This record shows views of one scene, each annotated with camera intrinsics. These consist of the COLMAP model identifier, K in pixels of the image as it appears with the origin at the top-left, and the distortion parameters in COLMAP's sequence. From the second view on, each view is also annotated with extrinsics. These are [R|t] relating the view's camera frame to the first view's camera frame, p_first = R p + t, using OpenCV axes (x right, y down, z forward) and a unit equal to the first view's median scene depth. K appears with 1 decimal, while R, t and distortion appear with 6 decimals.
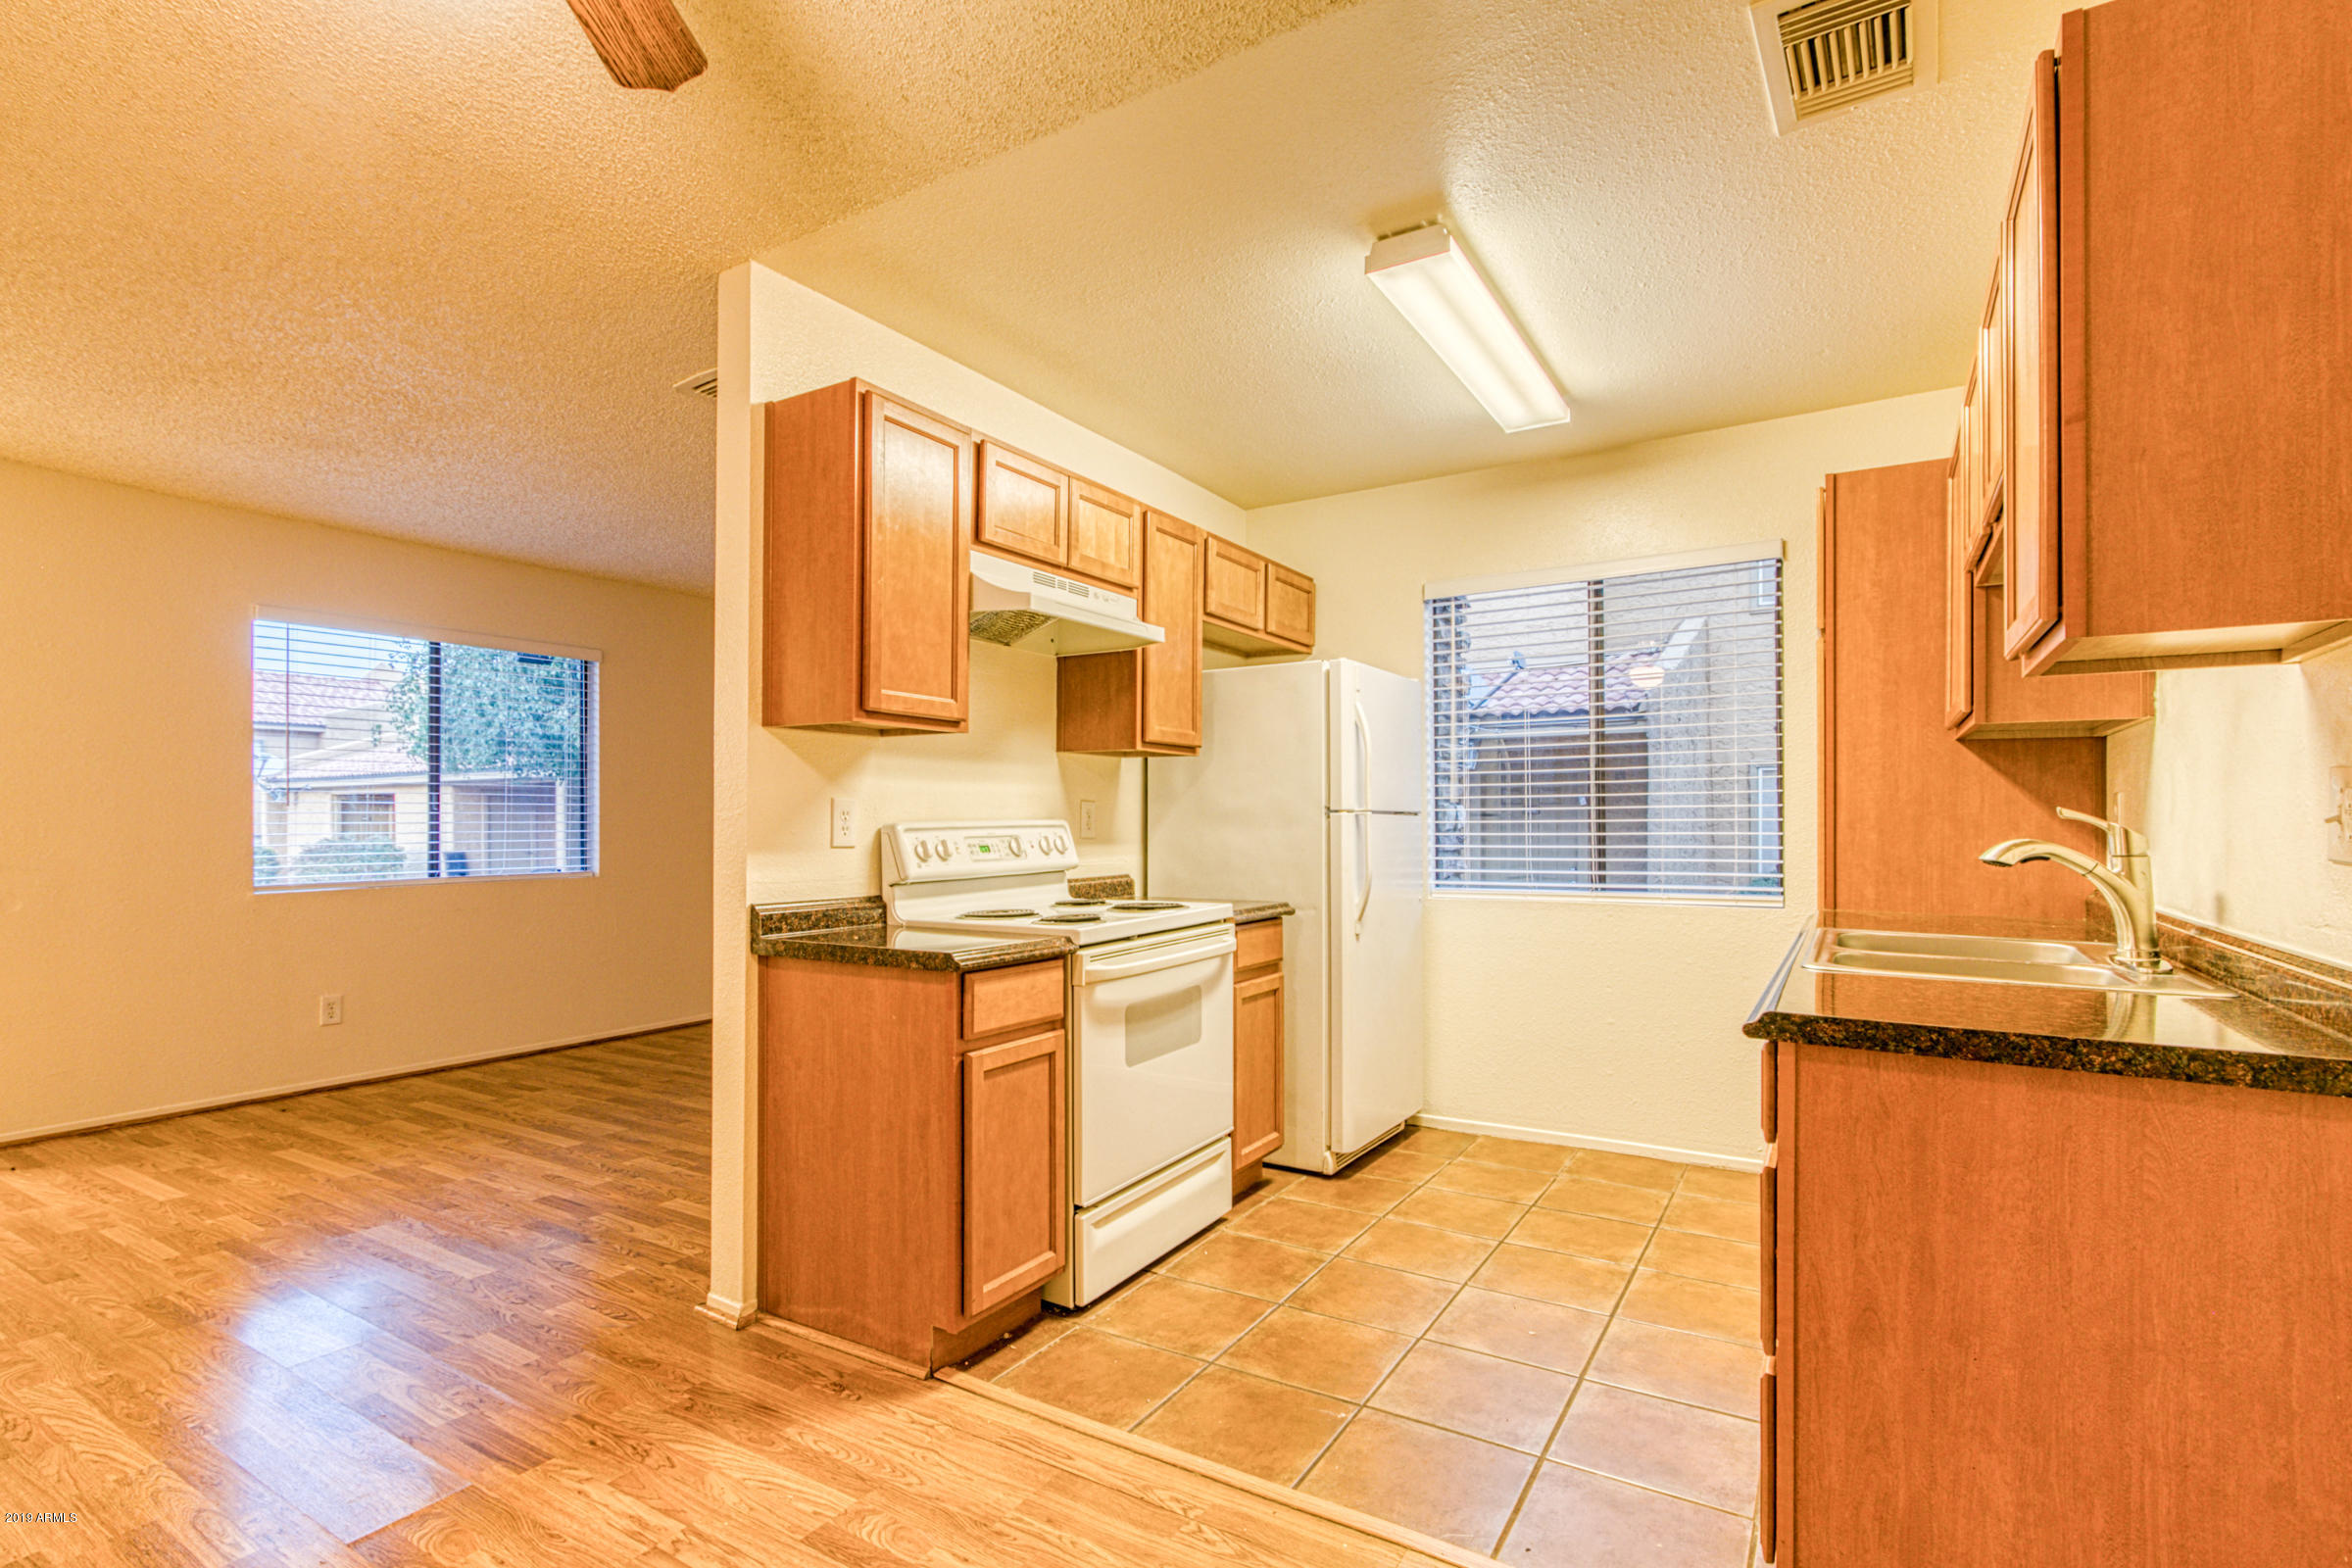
lens RADIAL K [[1100.5, 0, 1181.8], [0, 1100.5, 804.3], [0, 0, 1]] dist [0.001552, 0.000474]
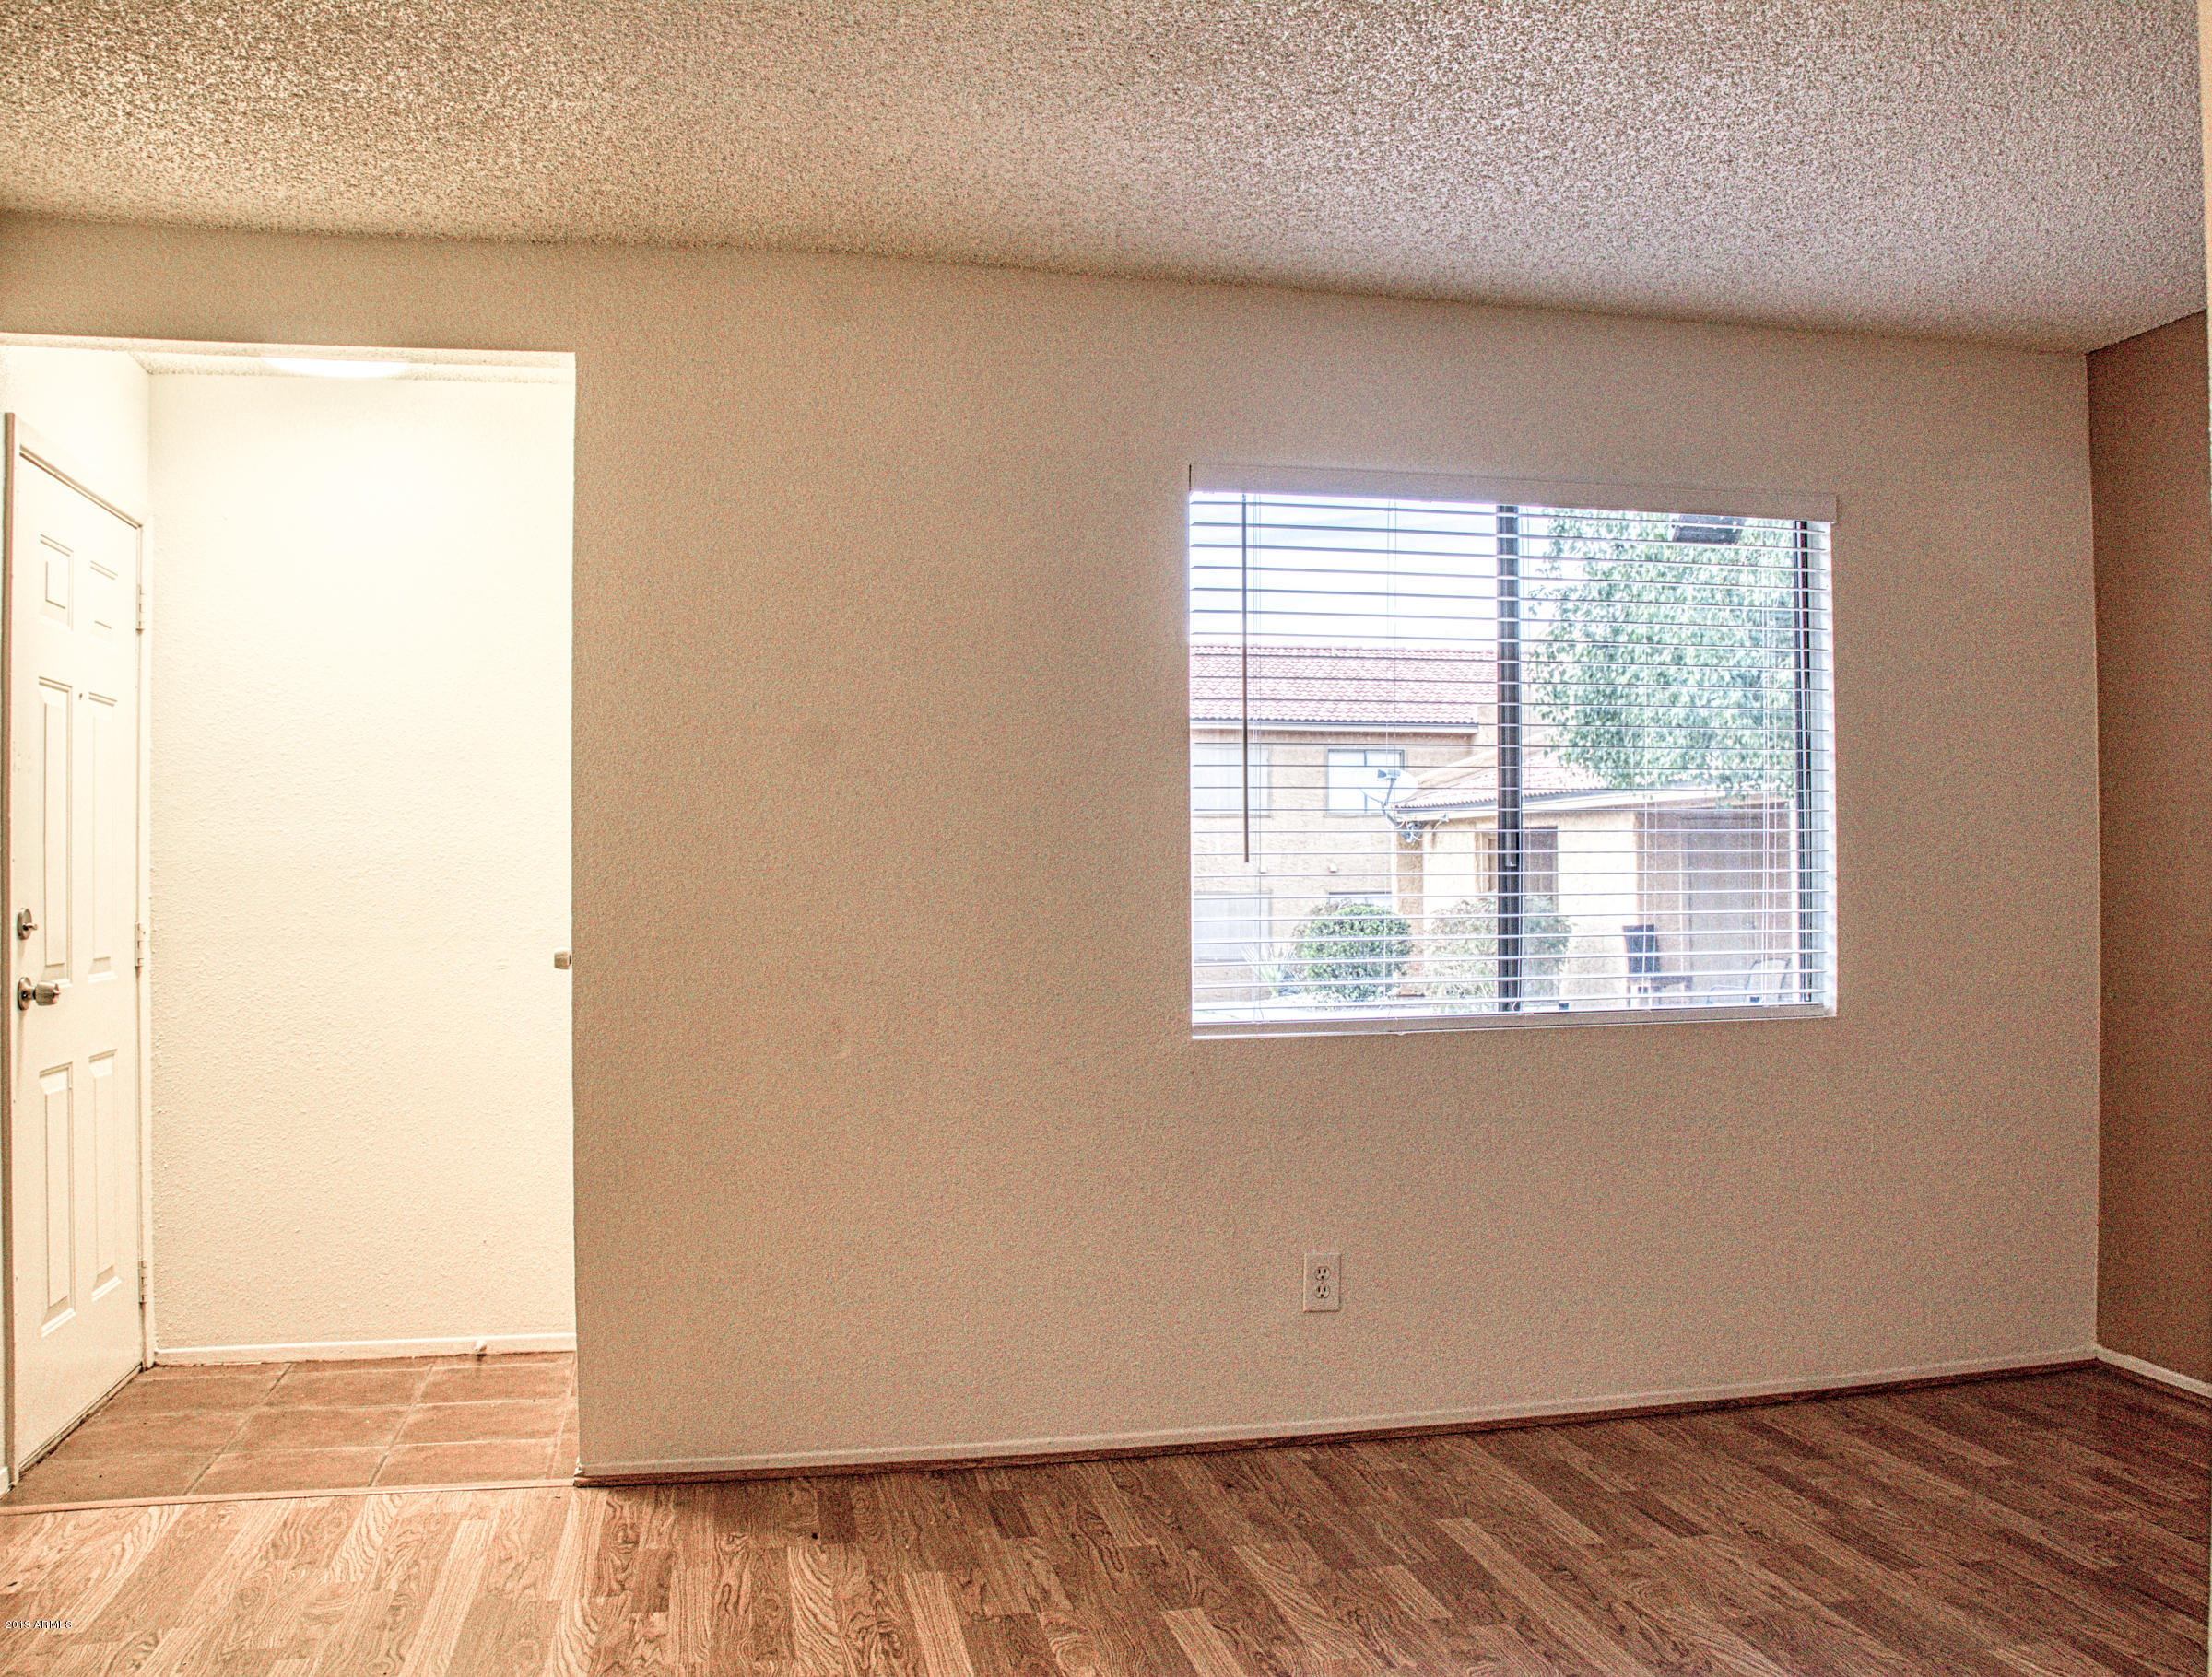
lens RADIAL K [[2120.6, 0, 1110.0], [0, 2120.6, 842.4], [0, 0, 1]] dist [-0.116731, 0.000000]
pose [[0.669687, -0.007805, -0.742603, -0.146249], [0.008762, 0.999958, -0.002609, -0.005181], [0.742592, -0.004760, 0.669727, 0.314346]]
